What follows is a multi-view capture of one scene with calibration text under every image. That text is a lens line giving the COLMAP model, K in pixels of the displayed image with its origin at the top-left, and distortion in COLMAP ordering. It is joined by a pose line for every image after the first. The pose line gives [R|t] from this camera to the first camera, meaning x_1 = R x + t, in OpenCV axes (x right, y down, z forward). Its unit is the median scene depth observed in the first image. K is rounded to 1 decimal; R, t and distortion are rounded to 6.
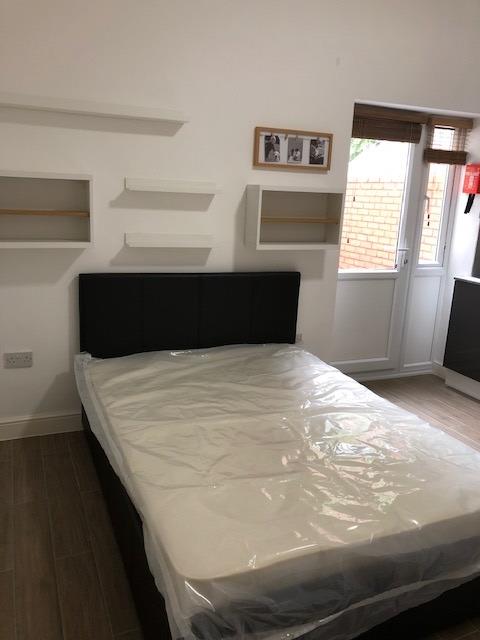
lens RADIAL K [[521.1, 0, 242.3], [0, 521.1, 317.4], [0, 0, 1]] dist [0.008799, 0.021791]
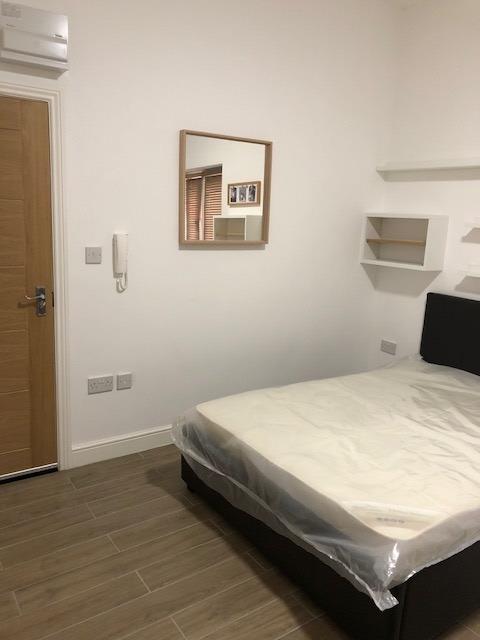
lens RADIAL K [[521.1, 0, 239.3], [0, 521.1, 321.8], [0, 0, 1]] dist [0.008799, 0.021791]
pose [[0.199931, 0.166861, -0.965497, 0.911023], [-0.258346, 0.959500, 0.112327, -0.041356], [0.945137, 0.226975, 0.234942, 0.306064]]
